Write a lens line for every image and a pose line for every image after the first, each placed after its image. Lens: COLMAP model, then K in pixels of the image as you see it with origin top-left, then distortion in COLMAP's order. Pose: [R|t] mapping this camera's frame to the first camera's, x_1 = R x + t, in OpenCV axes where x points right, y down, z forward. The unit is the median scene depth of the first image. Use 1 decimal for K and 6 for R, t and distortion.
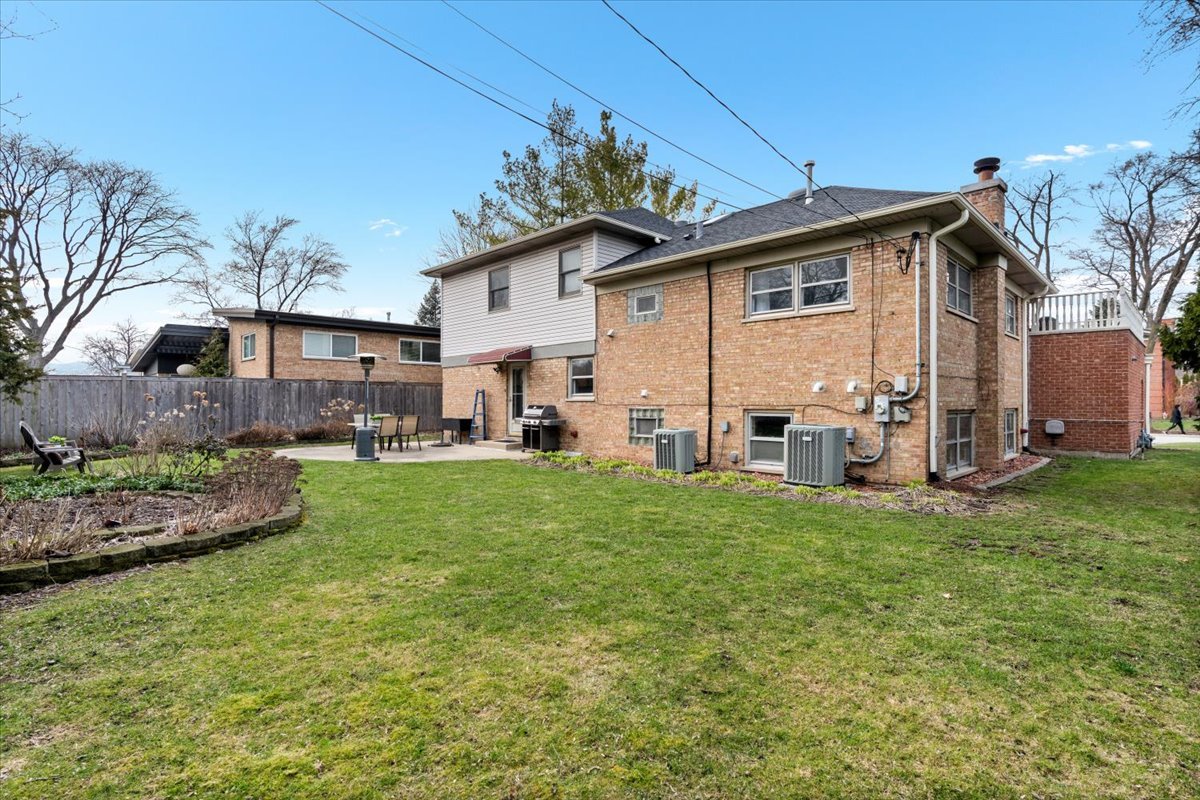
lens RADIAL K [[550.5, 0, 588.4], [0, 550.5, 400.0], [0, 0, 1]] dist [-0.008686, 0.002911]
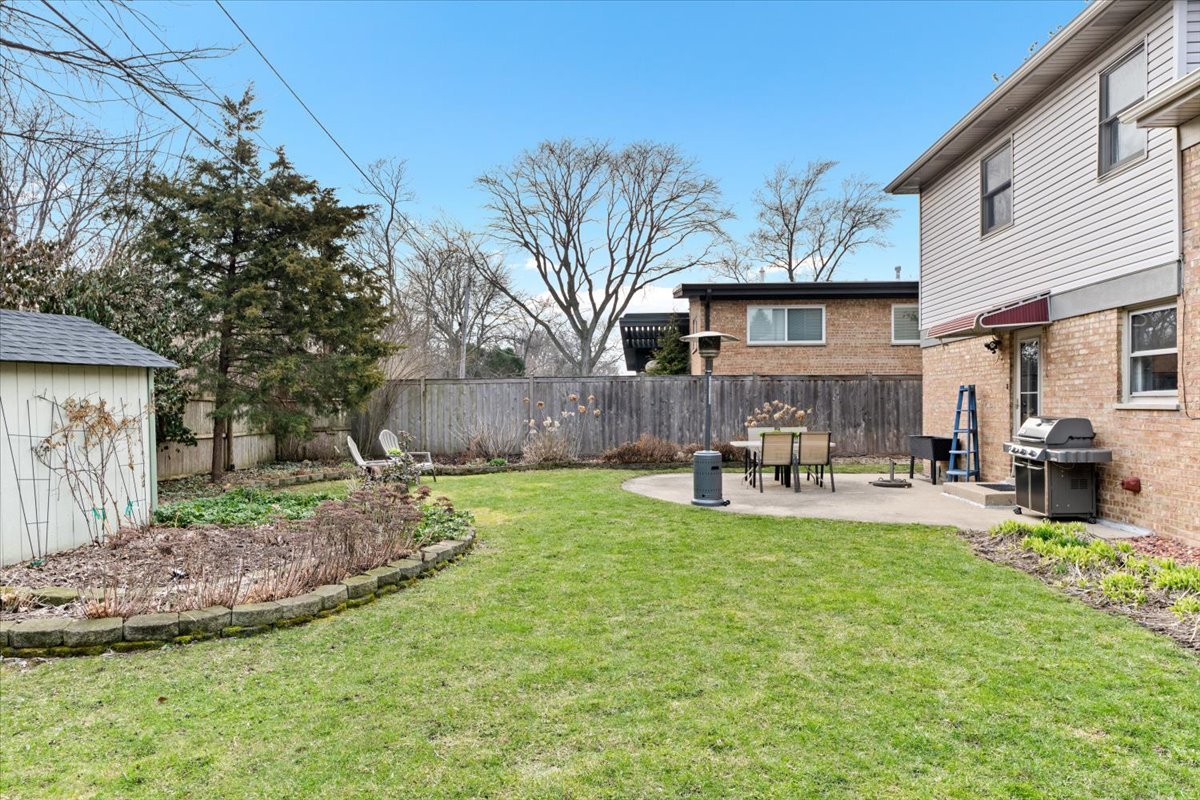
lens RADIAL K [[774.8, 0, 595.7], [0, 774.8, 397.5], [0, 0, 1]] dist [0.009447, 0.004858]
pose [[0.684476, -0.007058, -0.729002, 0.099744], [0.004429, 0.999975, -0.005524, -0.004123], [0.729022, 0.000552, 0.684490, 0.206655]]
